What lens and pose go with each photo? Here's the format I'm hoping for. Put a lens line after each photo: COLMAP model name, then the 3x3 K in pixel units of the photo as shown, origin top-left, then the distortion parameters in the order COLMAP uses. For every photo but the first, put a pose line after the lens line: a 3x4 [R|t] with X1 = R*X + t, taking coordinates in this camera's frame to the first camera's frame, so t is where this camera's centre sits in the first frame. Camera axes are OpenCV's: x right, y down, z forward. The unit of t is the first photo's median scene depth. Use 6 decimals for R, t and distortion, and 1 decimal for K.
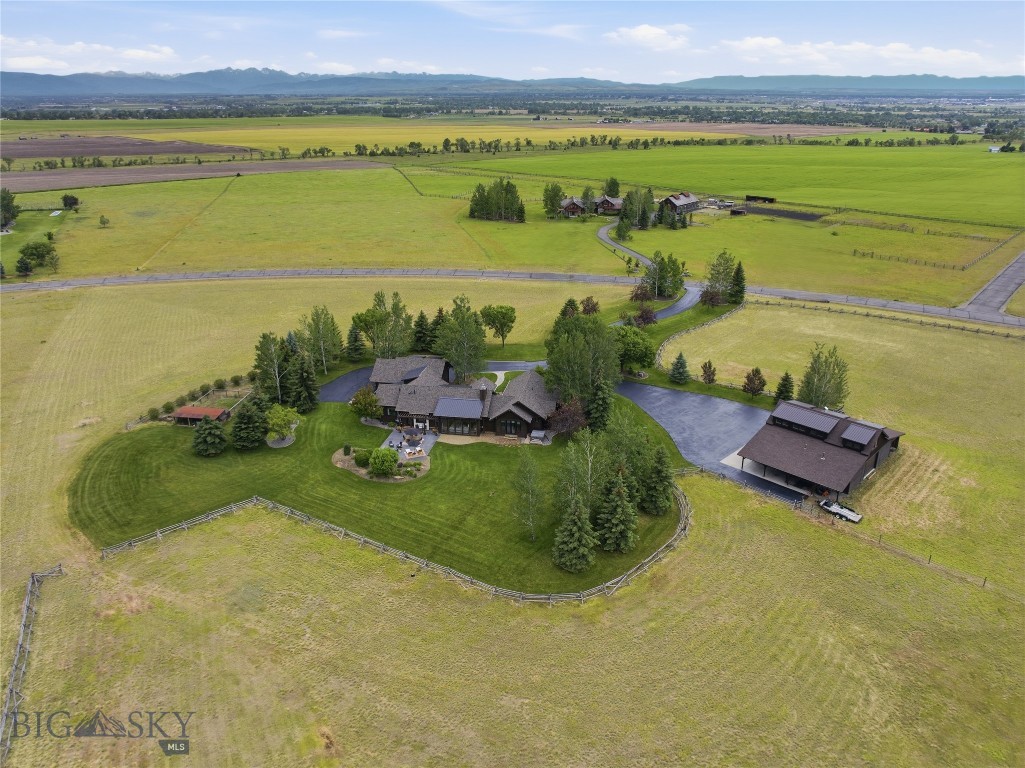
lens RADIAL K [[723.9, 0, 518.7], [0, 723.9, 381.5], [0, 0, 1]] dist [-0.038157, 0.002083]
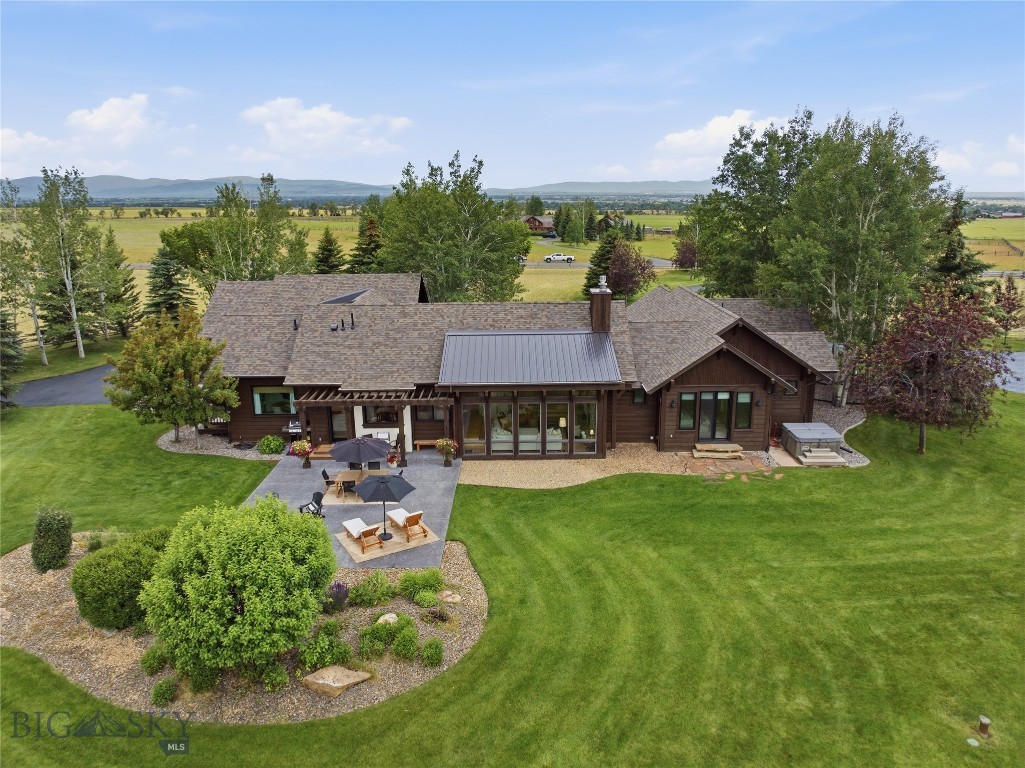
lens RADIAL K [[723.9, 0, 518.7], [0, 723.9, 381.5], [0, 0, 1]] dist [-0.038157, 0.002083]
pose [[0.982588, -0.044961, 0.180278, -0.129044], [0.068402, 0.989670, -0.125997, 0.075711], [-0.172750, 0.136135, 0.975512, 0.699207]]
